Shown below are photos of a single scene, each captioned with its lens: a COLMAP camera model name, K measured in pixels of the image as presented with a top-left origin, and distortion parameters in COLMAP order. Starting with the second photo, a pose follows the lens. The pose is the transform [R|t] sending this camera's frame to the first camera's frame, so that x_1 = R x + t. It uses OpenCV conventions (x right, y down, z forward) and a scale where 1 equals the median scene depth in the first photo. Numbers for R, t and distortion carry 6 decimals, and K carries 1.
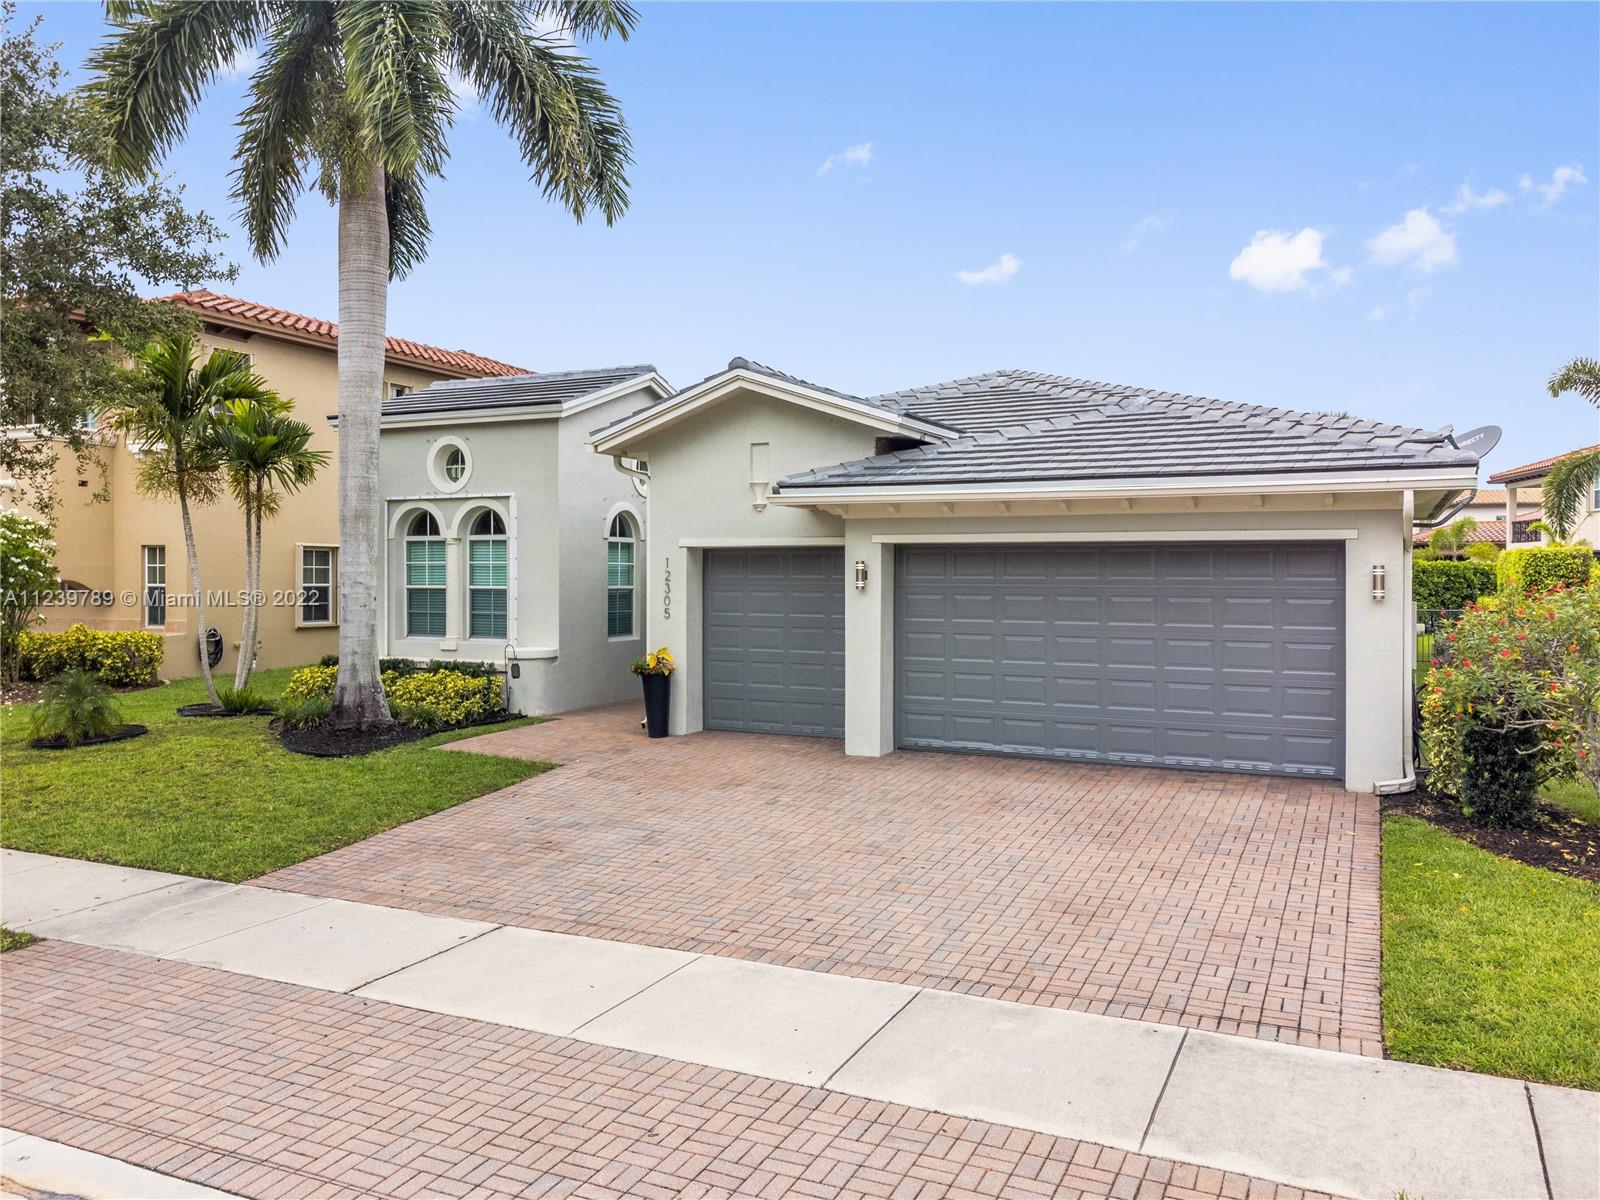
lens RADIAL K [[1188.1, 0, 800.0], [0, 1188.1, 600.0], [0, 0, 1]] dist [0.056507, -0.047446]
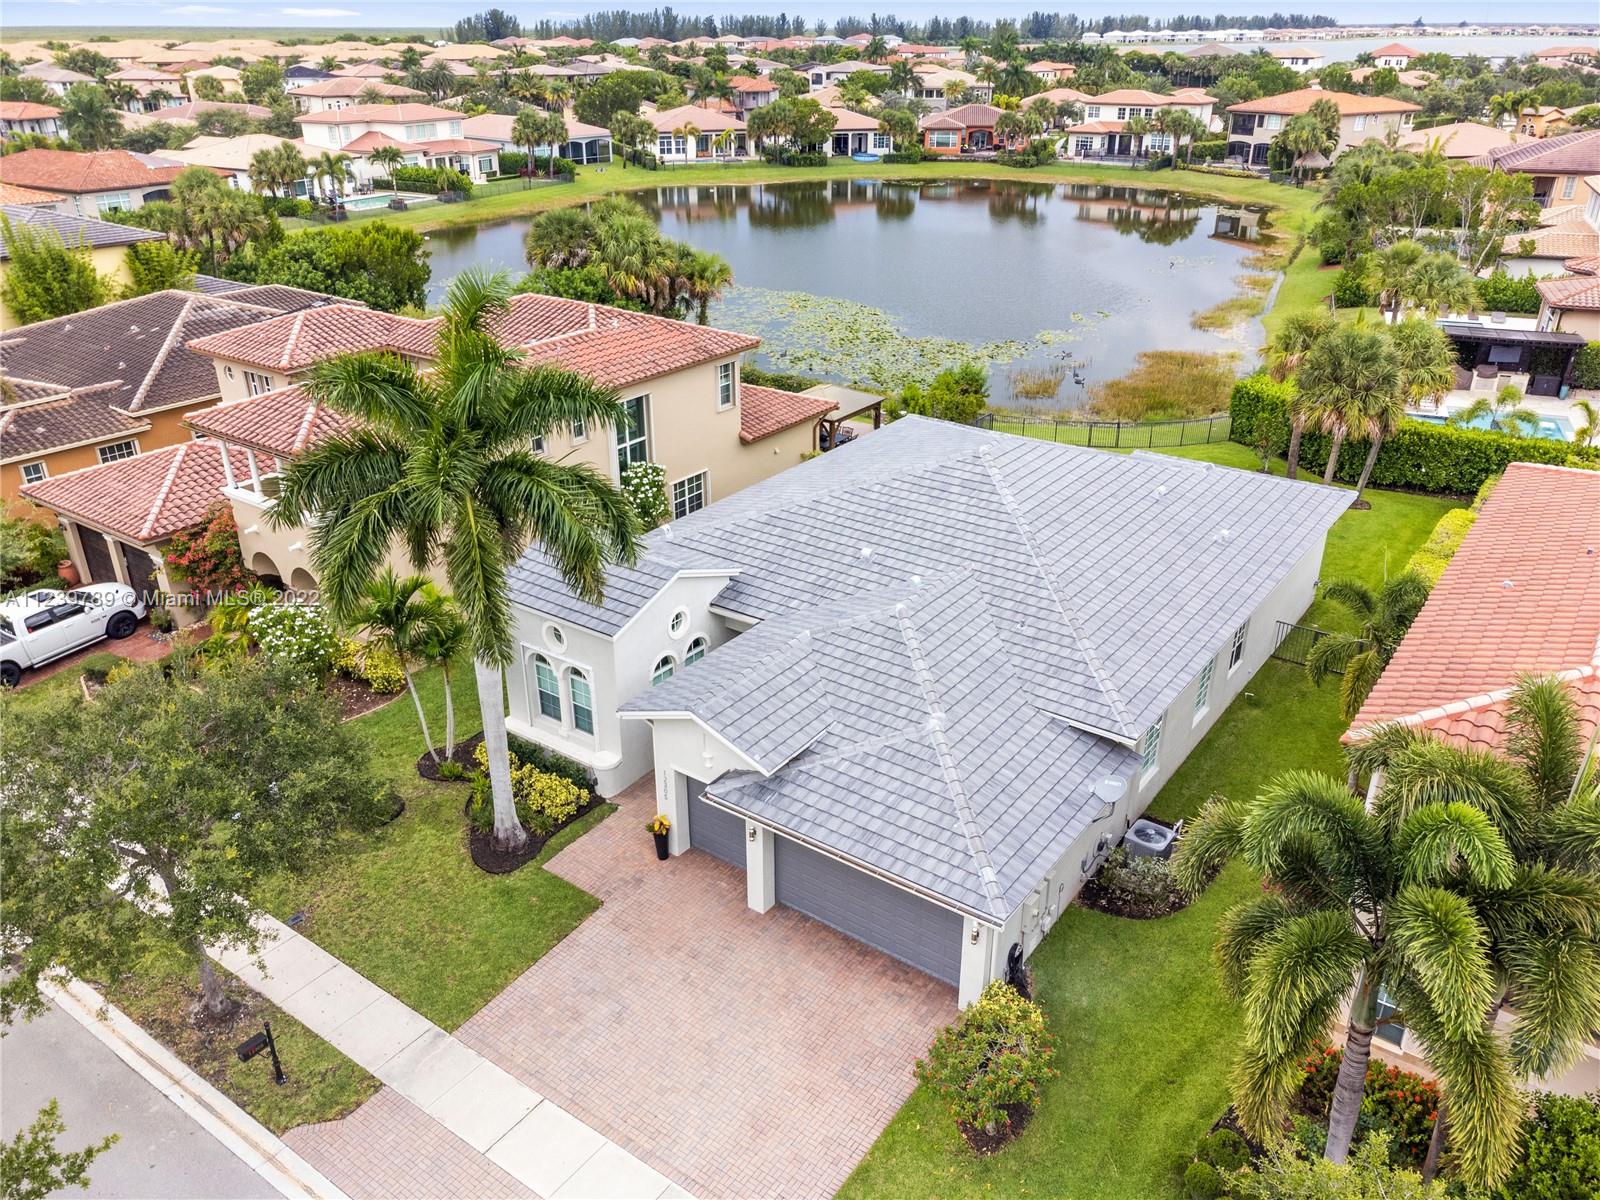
lens RADIAL K [[1188.1, 0, 800.0], [0, 1188.1, 600.0], [0, 0, 1]] dist [0.056507, -0.047446]
pose [[0.984184, 0.077515, -0.159292, 0.373822], [-0.008534, 0.918888, 0.394425, -1.039537], [0.176946, -0.386828, 0.905016, -0.503521]]
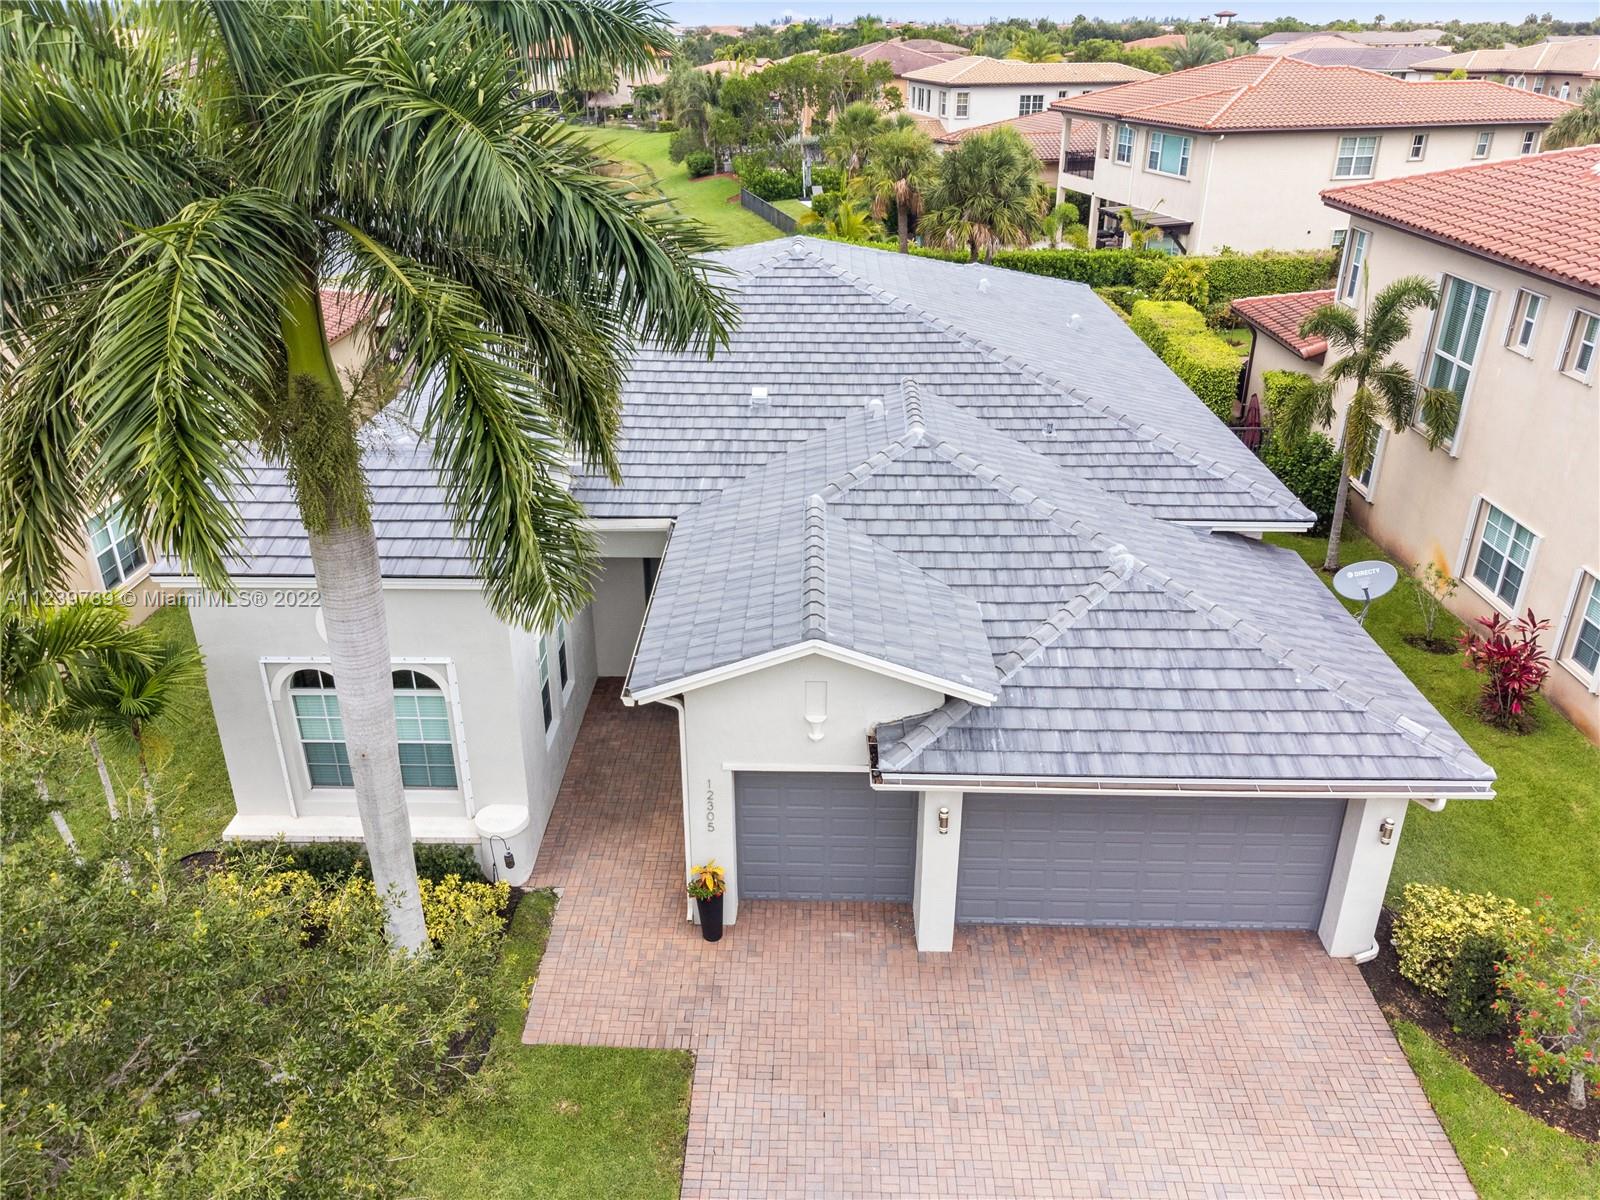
lens RADIAL K [[1207.6, 0, 800.0], [0, 1207.6, 600.0], [0, 0, 1]] dist [0.022166, 0.001773]
pose [[0.912312, -0.172462, 0.371408, -0.412128], [0.011319, 0.917262, 0.398123, -0.603891], [-0.409340, -0.359008, 0.838781, 0.206744]]
